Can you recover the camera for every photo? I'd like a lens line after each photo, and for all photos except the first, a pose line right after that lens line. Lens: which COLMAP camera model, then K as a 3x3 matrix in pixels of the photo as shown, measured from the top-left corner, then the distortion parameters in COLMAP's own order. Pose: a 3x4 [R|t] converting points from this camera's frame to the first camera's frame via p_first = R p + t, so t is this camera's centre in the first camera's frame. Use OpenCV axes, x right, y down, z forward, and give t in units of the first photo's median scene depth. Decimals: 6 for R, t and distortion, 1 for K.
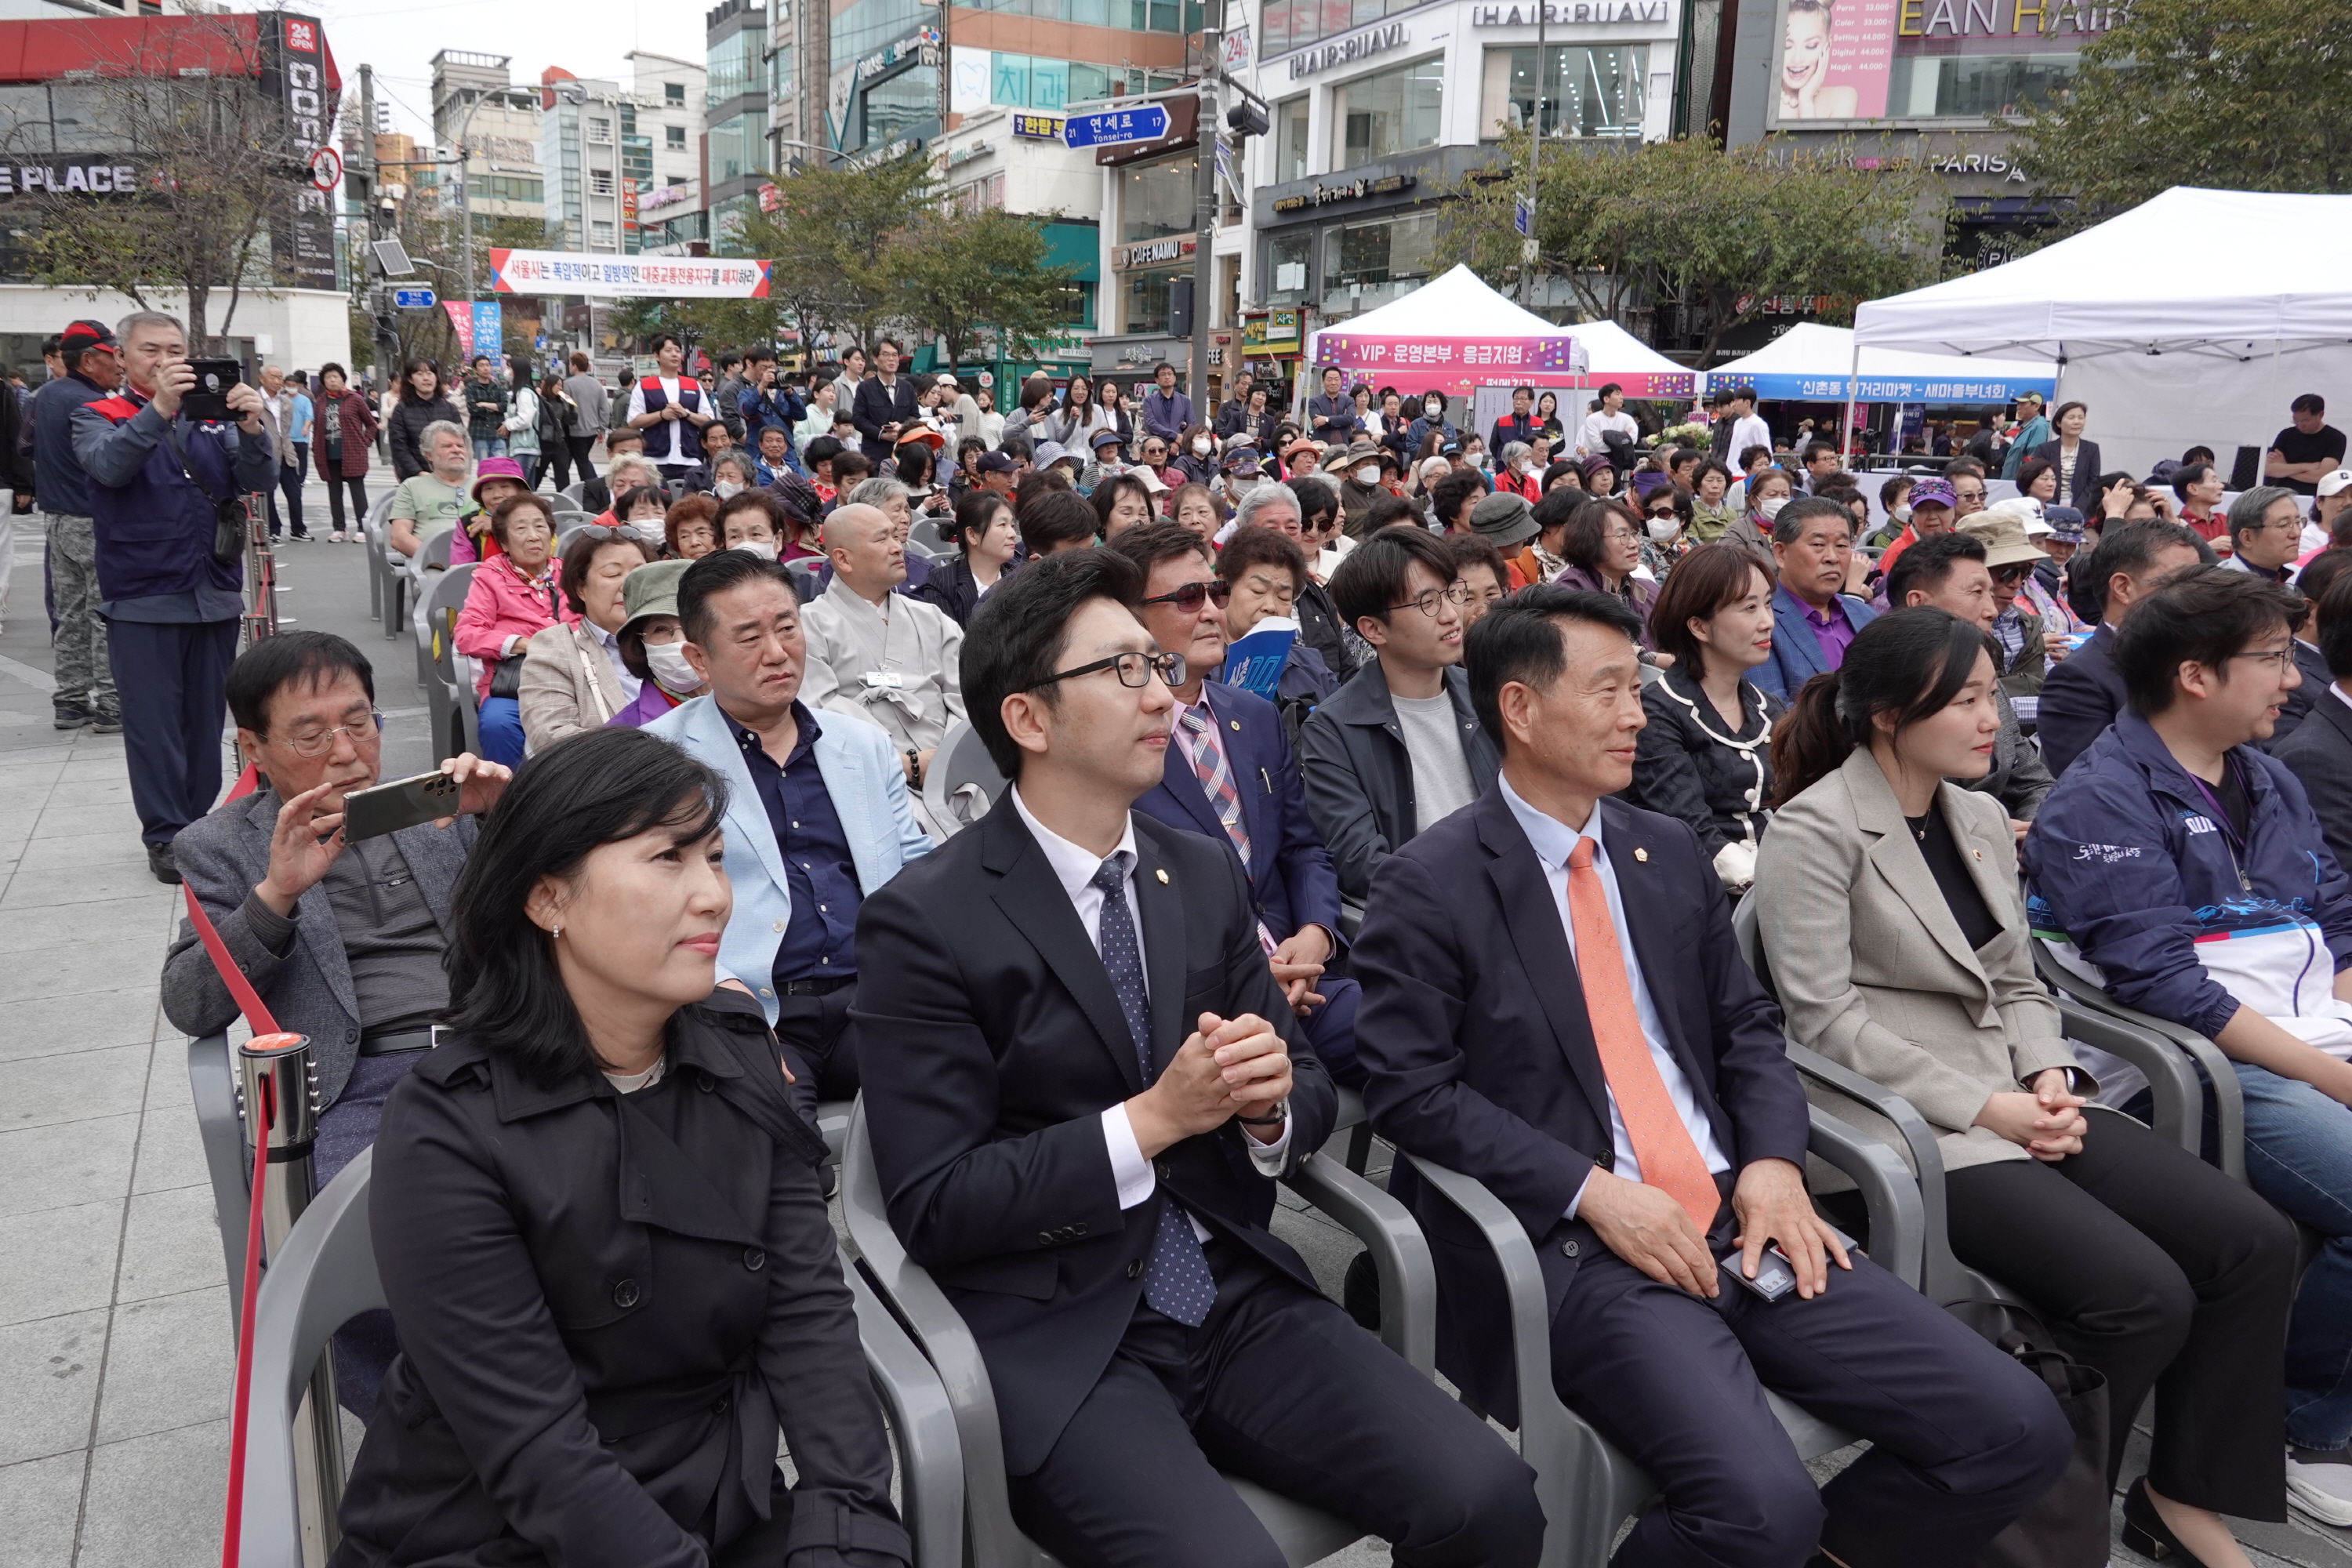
lens RADIAL K [[1833.8, 0, 1180.1], [0, 1833.8, 787.6], [0, 0, 1]] dist [0.010941, 0.005606]
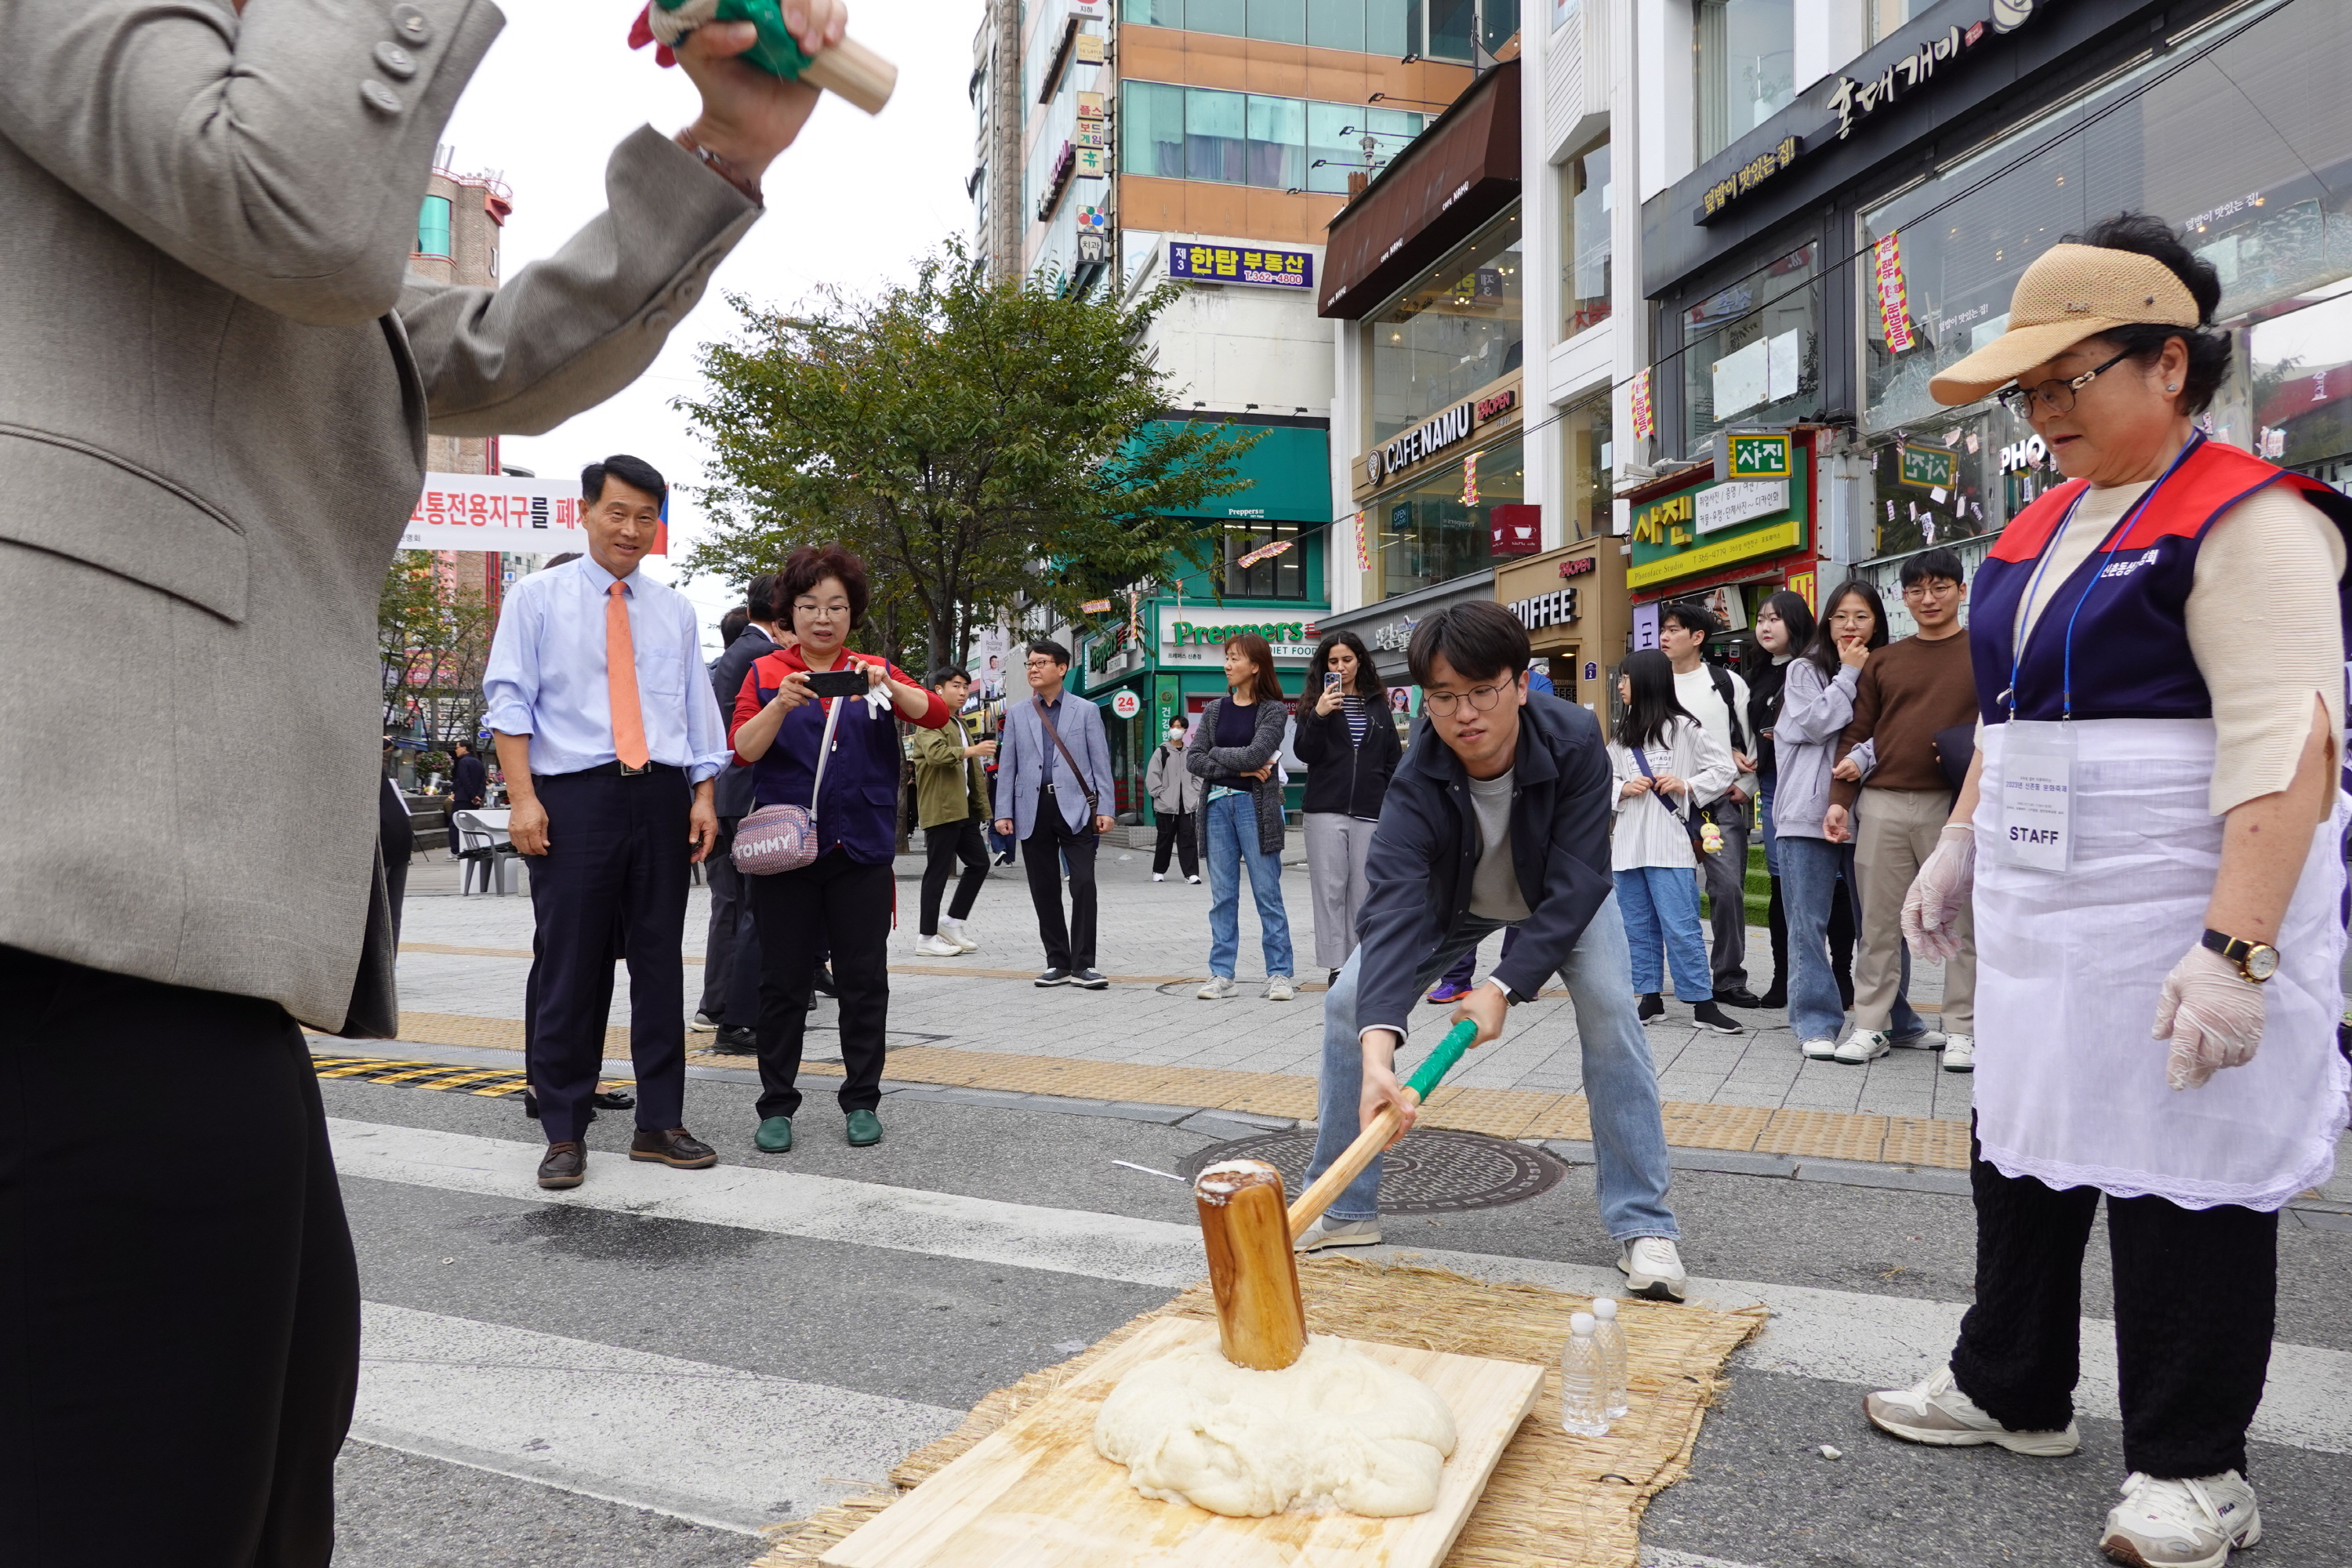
lens RADIAL K [[1611.0, 0, 1123.5], [0, 1611.0, 783.3], [0, 0, 1]] dist [-0.023785, 0.004529]
pose [[0.970884, -0.034029, -0.237122, 0.007957], [-0.015312, 0.979020, -0.203190, -0.117913], [0.239061, 0.200905, 0.949993, 0.635887]]
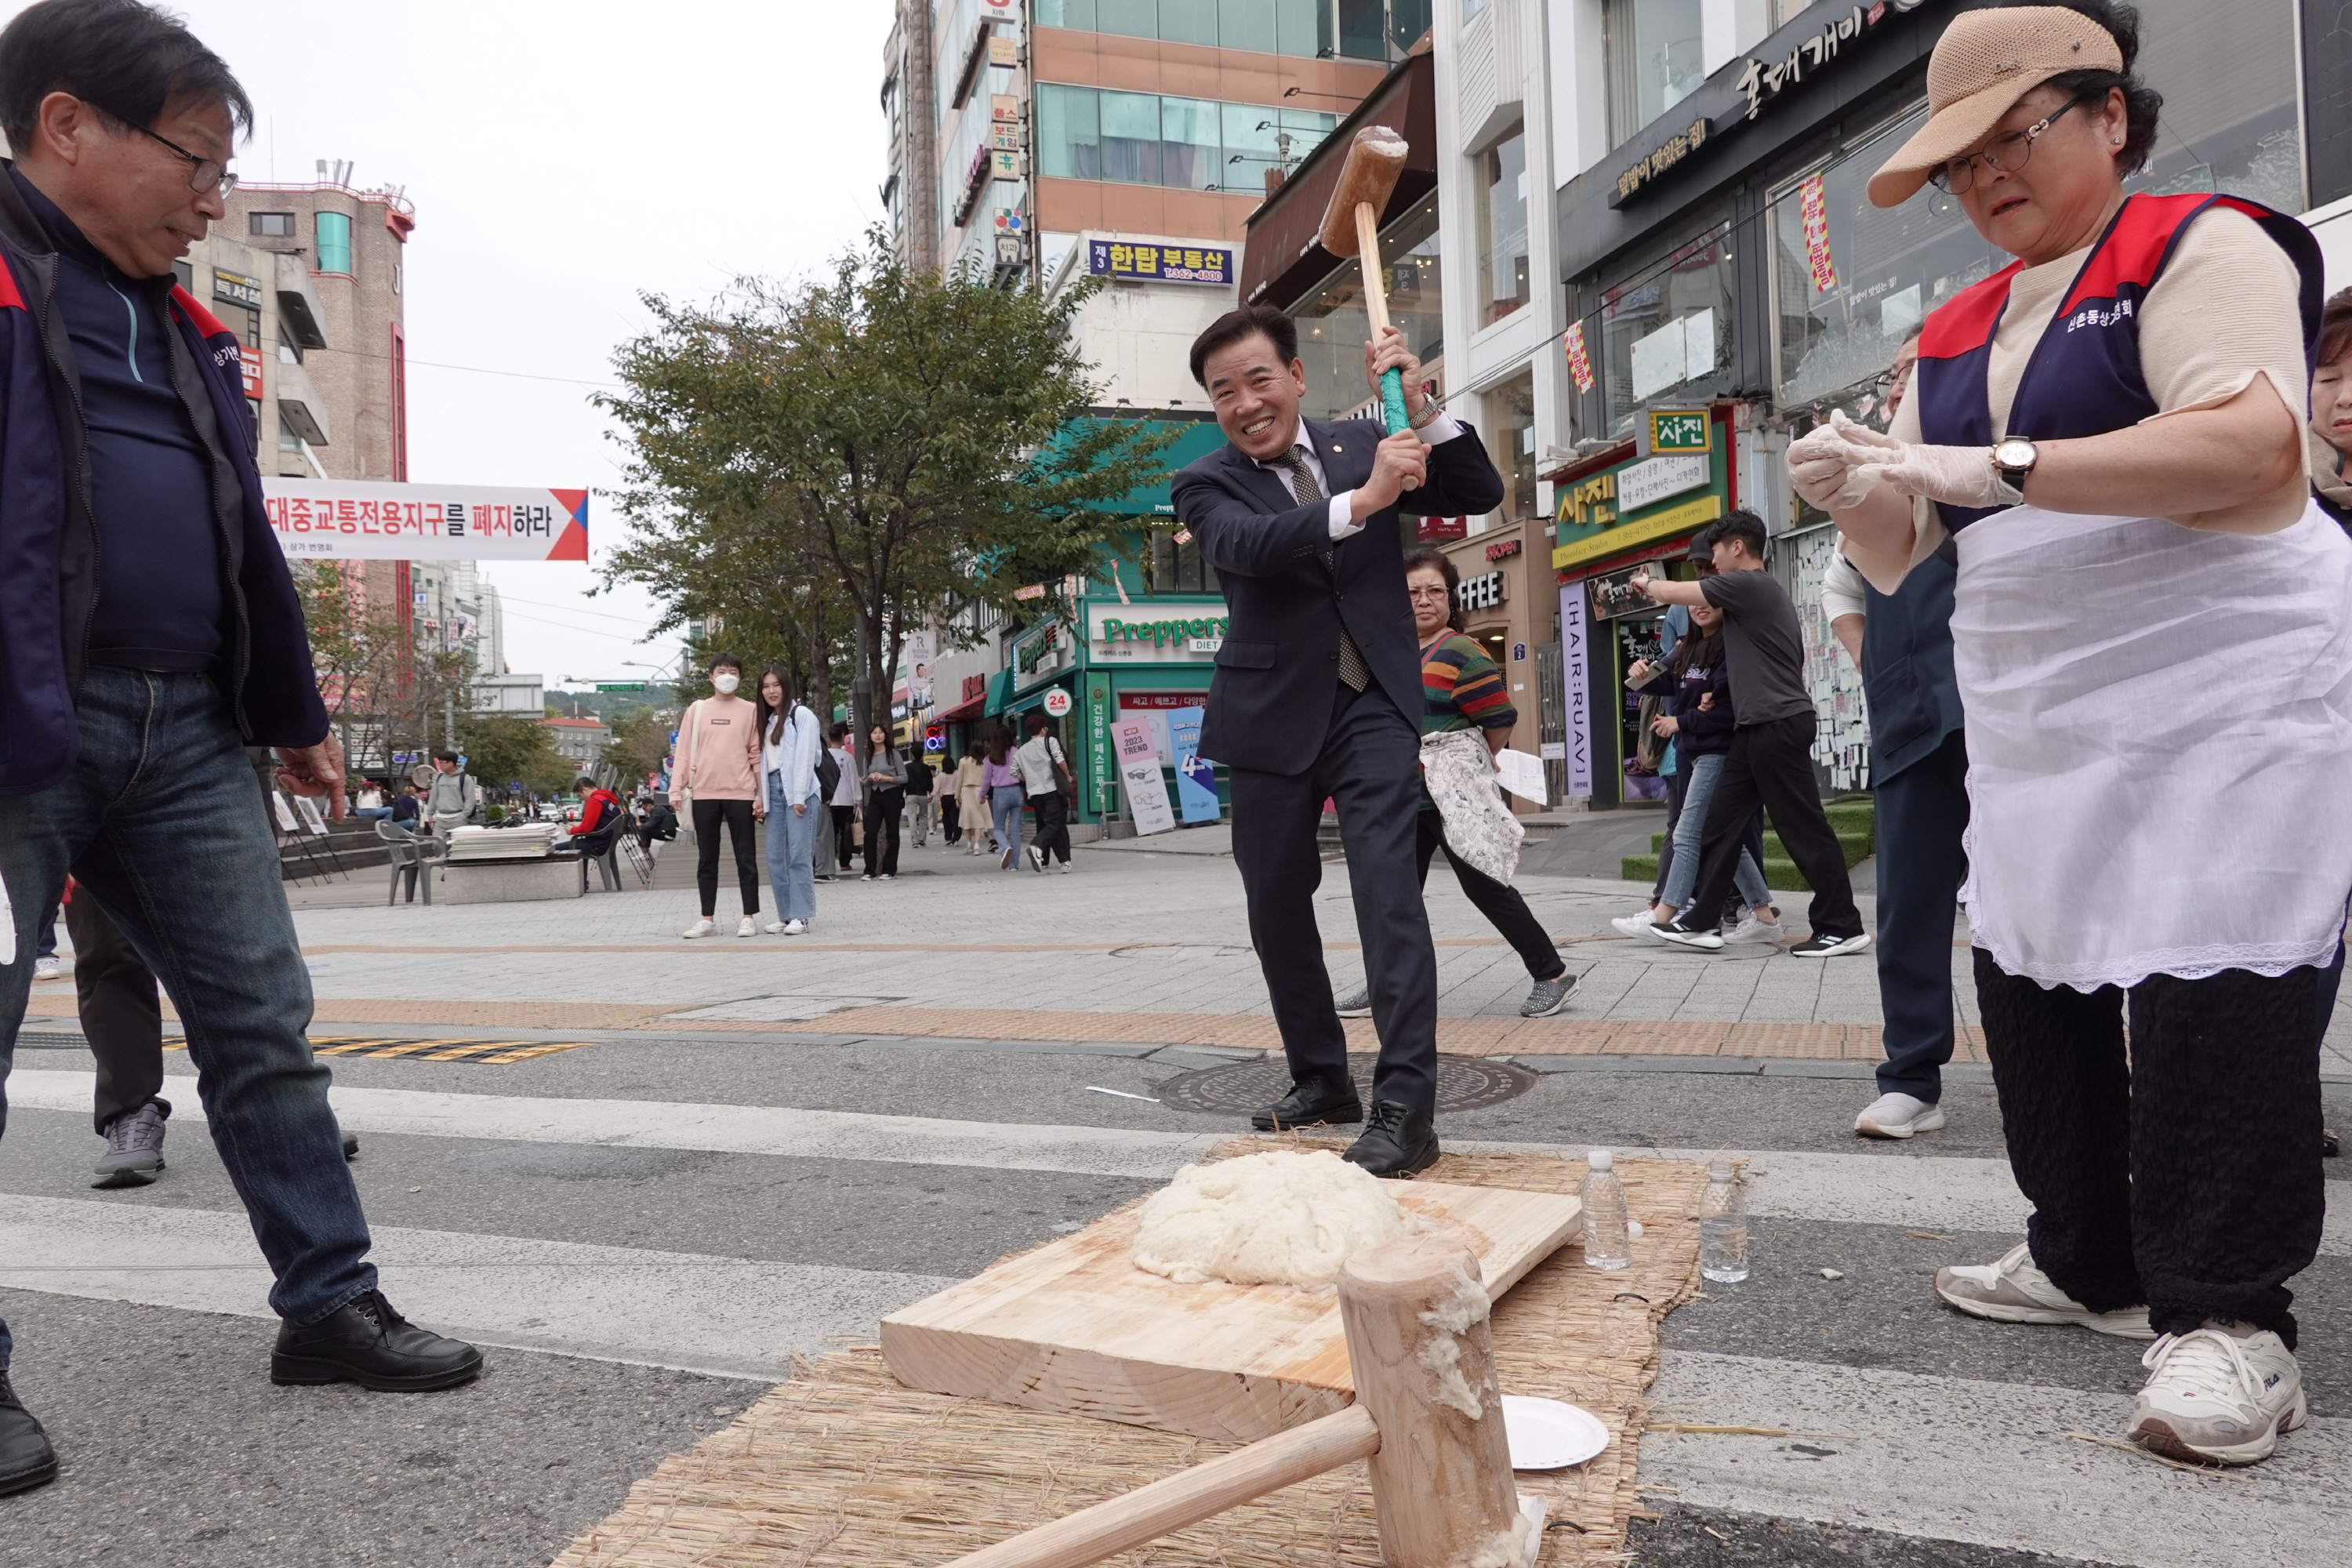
lens RADIAL K [[1613.4, 0, 1130.8], [0, 1613.4, 789.8], [0, 0, 1]] dist [-0.026813, 0.003930]
pose [[0.980150, -0.060487, -0.188802, 0.005656], [0.020544, 0.978182, -0.206730, -0.113060], [0.197188, 0.198748, 0.960009, 0.636667]]
